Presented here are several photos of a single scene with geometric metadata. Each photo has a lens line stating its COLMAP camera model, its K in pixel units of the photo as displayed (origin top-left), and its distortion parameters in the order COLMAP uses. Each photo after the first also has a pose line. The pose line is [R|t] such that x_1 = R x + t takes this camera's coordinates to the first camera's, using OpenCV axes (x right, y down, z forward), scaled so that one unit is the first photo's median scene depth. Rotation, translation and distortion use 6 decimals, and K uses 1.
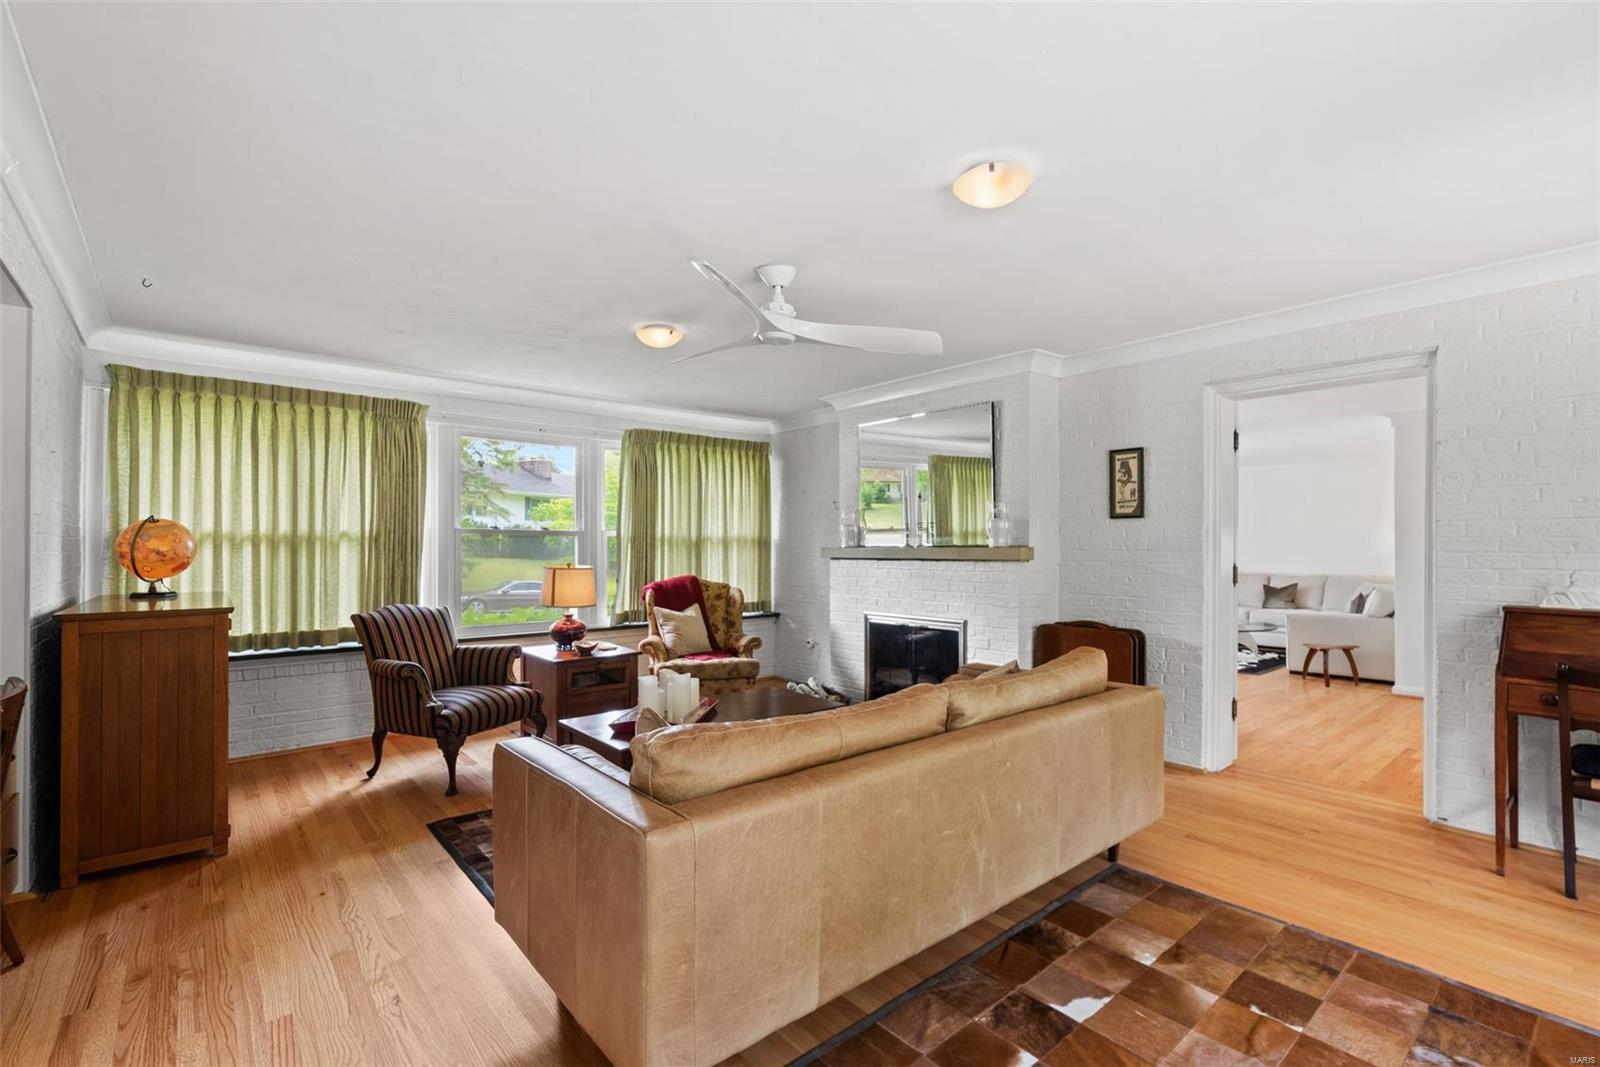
lens RADIAL K [[705.4, 0, 860.9], [0, 705.4, 541.1], [0, 0, 1]] dist [0.002426, -0.000241]
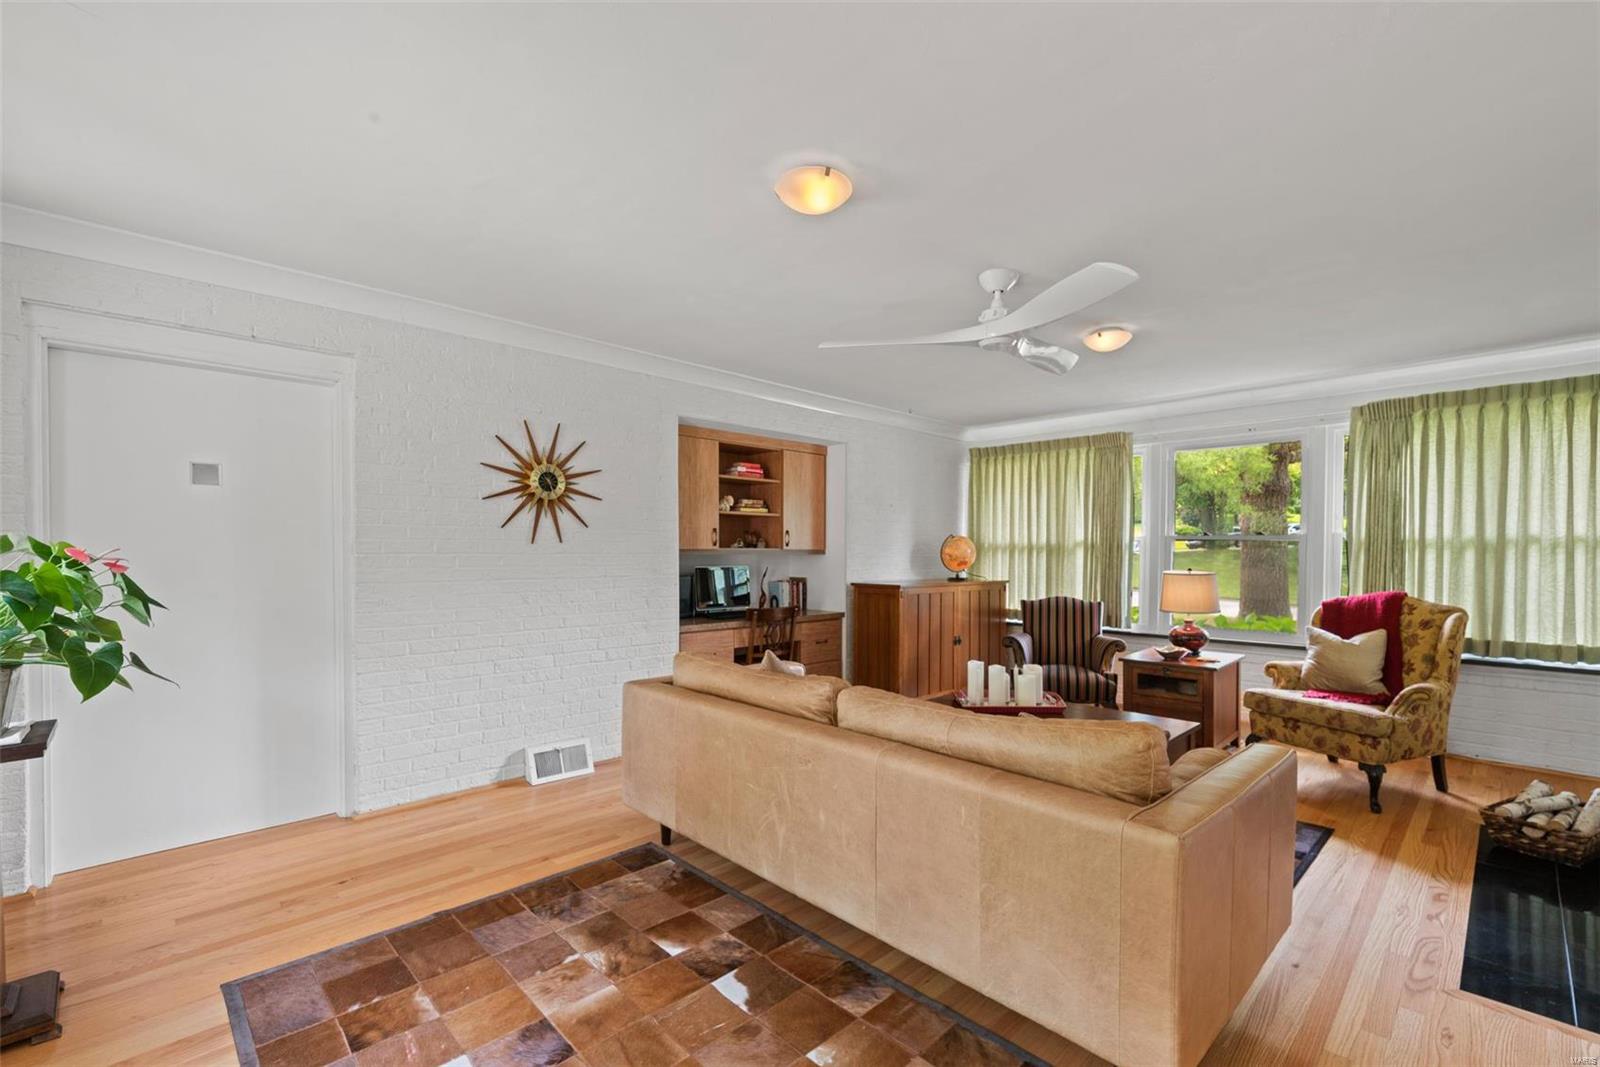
lens RADIAL K [[705.4, 0, 828.5], [0, 705.4, 565.5], [0, 0, 1]] dist [0.002426, -0.000241]
pose [[0.048894, 0.019493, -0.998614, 0.663689], [0.005493, 0.999789, 0.019785, 0.005250], [0.998789, -0.006453, 0.048777, 0.535823]]
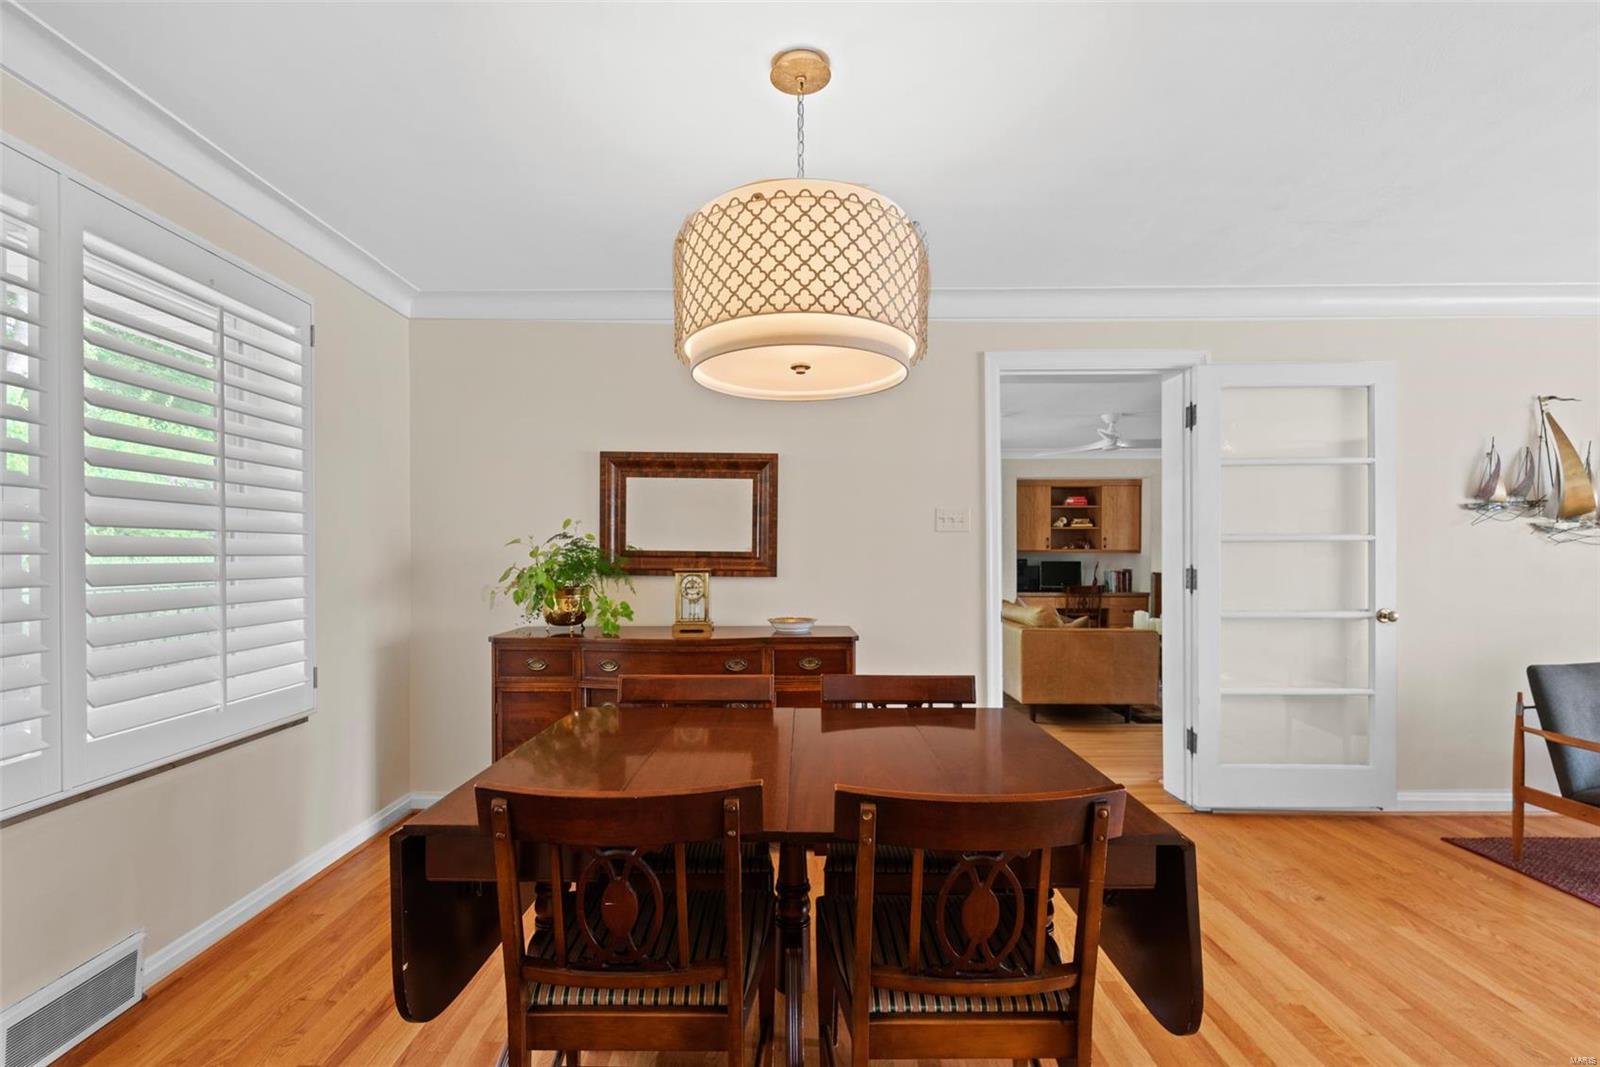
lens RADIAL K [[705.4, 0, 793.0], [0, 705.4, 558.1], [0, 0, 1]] dist [0.002426, -0.000241]
pose [[-0.661089, 0.004505, -0.750294, 0.985839], [0.009118, 0.999956, -0.002030, 0.011104], [0.750252, -0.008183, -0.661101, 0.799826]]
